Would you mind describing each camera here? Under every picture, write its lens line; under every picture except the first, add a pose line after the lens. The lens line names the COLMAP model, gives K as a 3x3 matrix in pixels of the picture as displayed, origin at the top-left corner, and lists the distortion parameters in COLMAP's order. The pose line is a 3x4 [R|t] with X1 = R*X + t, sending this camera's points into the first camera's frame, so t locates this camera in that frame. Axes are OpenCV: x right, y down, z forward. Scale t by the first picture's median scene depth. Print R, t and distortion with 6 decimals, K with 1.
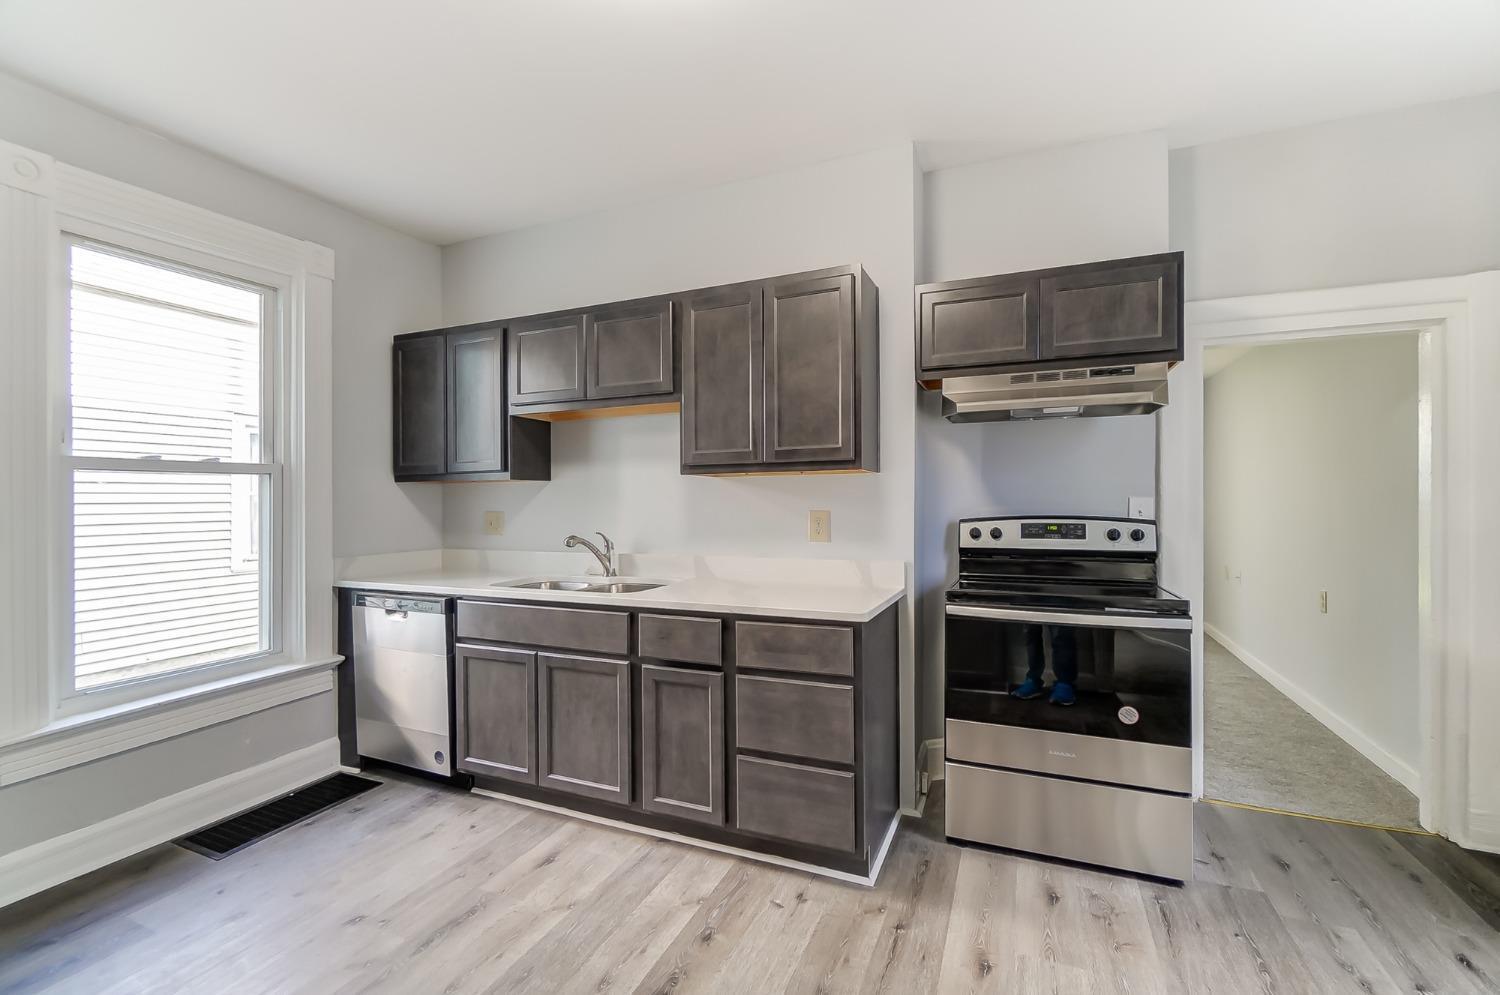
lens RADIAL K [[662.6, 0, 752.2], [0, 662.6, 495.4], [0, 0, 1]] dist [0.012822, -0.000394]
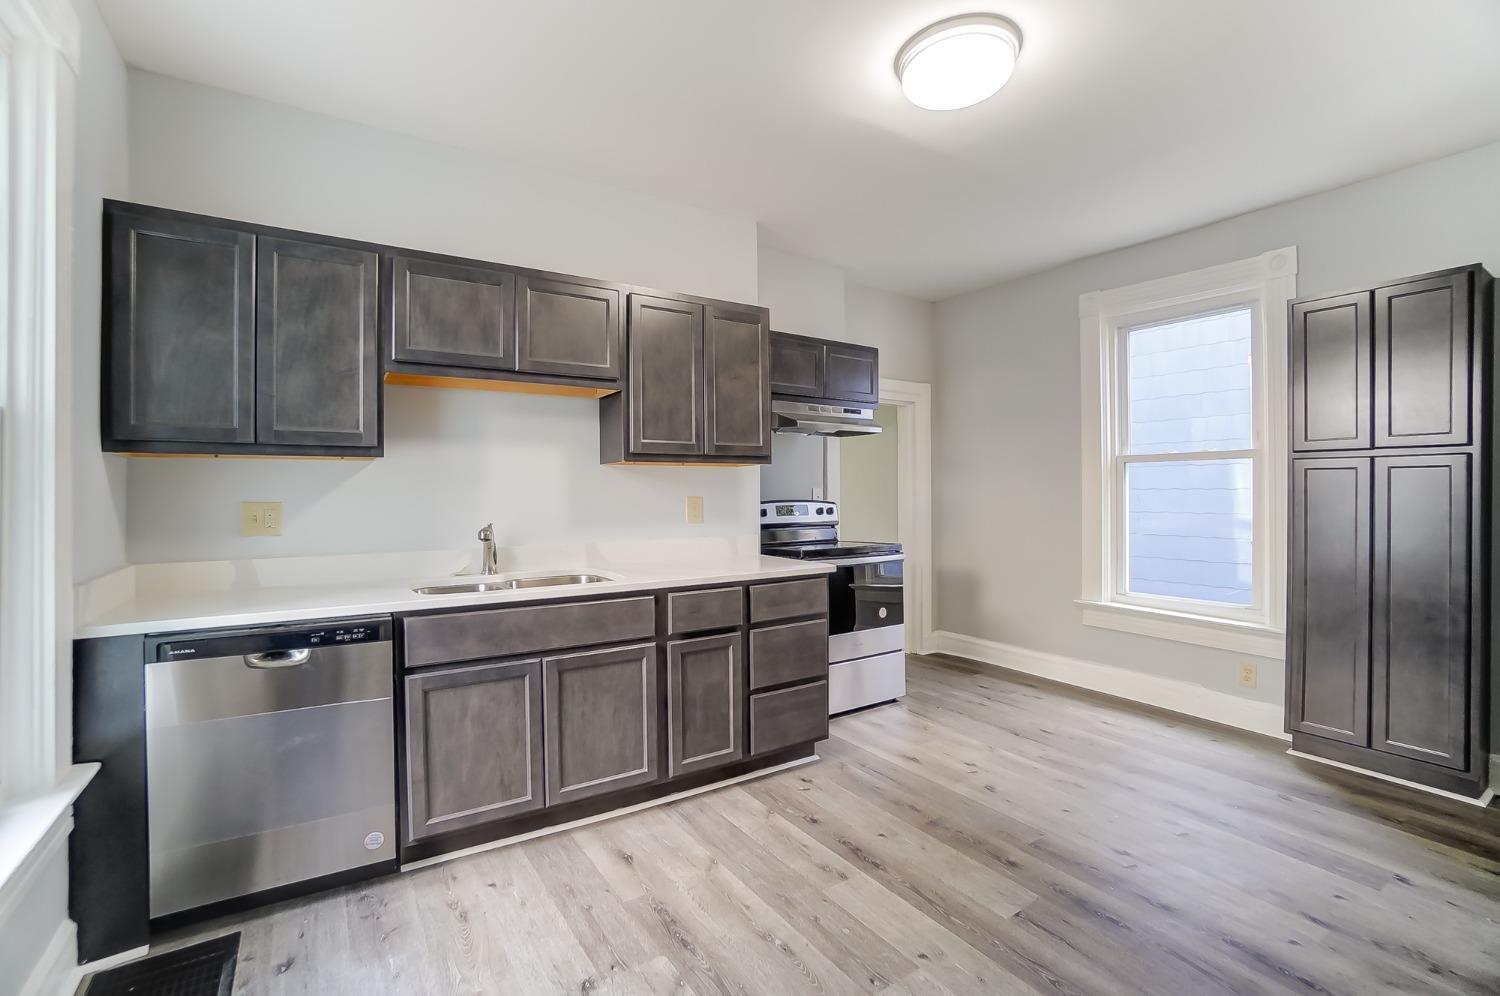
lens RADIAL K [[662.6, 0, 745.9], [0, 662.6, 502.0], [0, 0, 1]] dist [0.012822, -0.000394]
pose [[0.550903, -0.009303, 0.834517, -0.936192], [-0.005944, 0.999869, 0.015070, 0.015573], [-0.834548, -0.013263, 0.550776, 0.307689]]
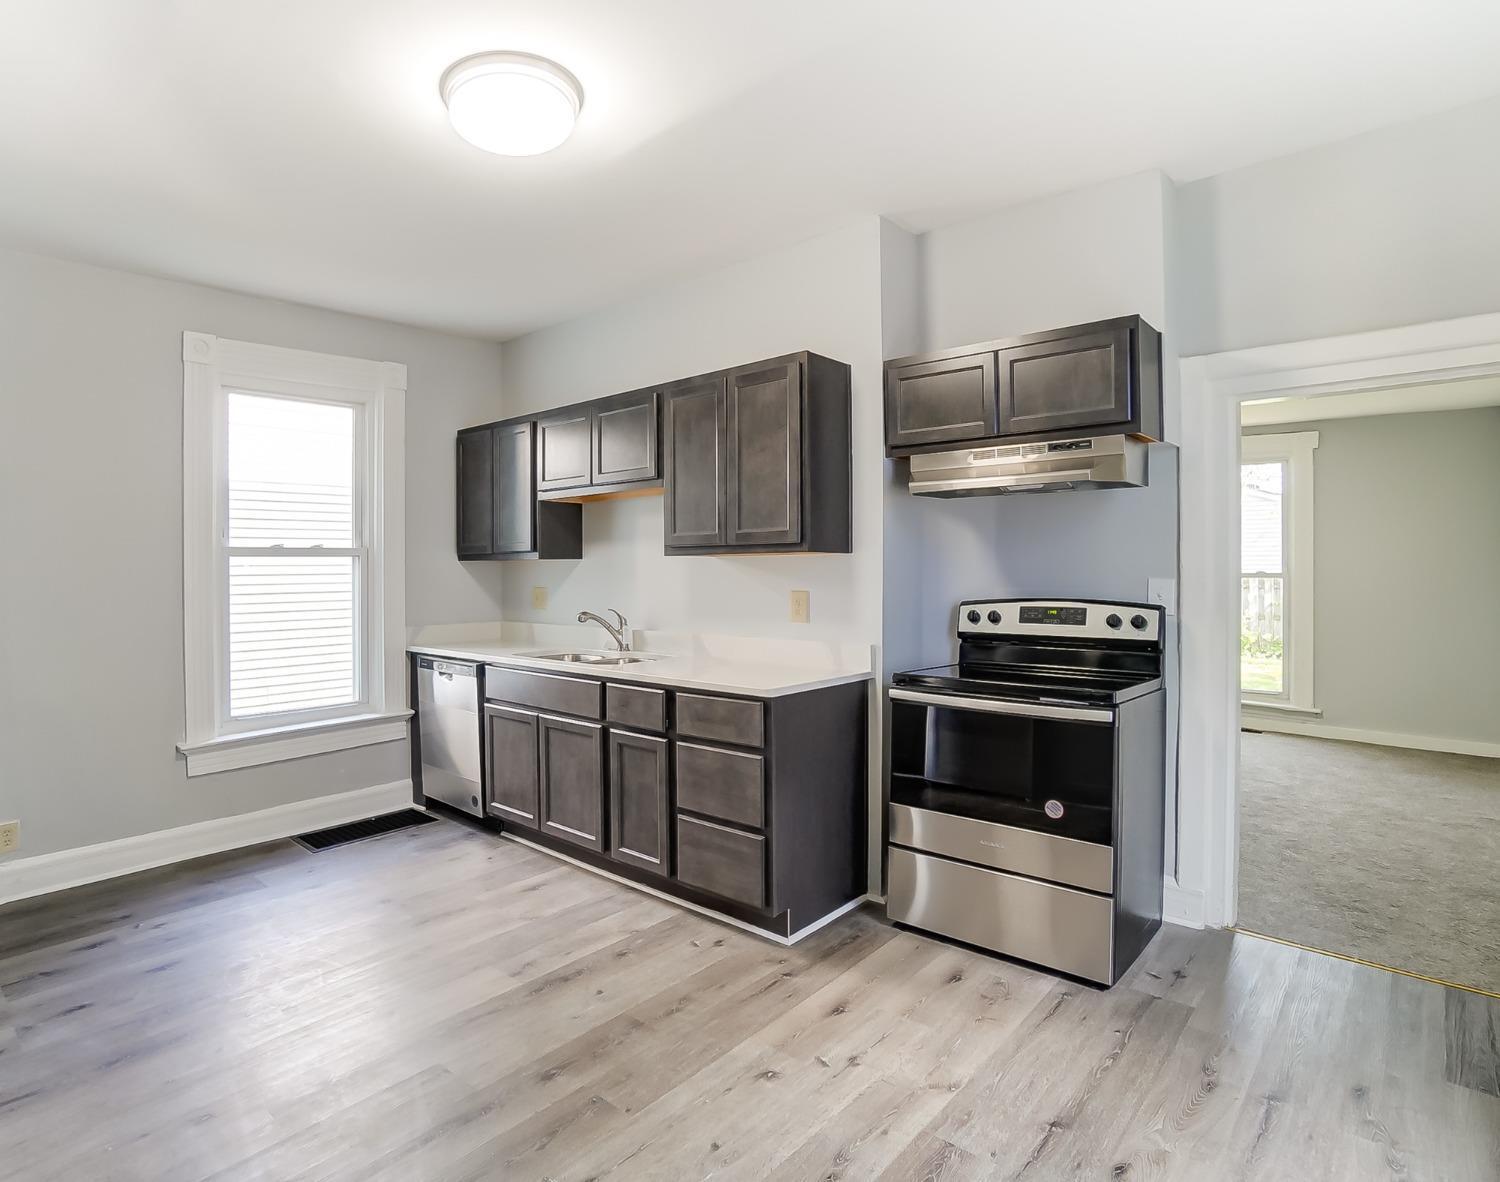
lens RADIAL K [[832.0, 0, 703.0], [0, 832.0, 568.4], [0, 0, 1]] dist [-0.021473, 0.006542]
pose [[0.943906, 0.000353, -0.330213, 0.422628], [0.002589, 0.999961, 0.008469, -0.024557], [0.330203, -0.008849, 0.943868, -0.252353]]
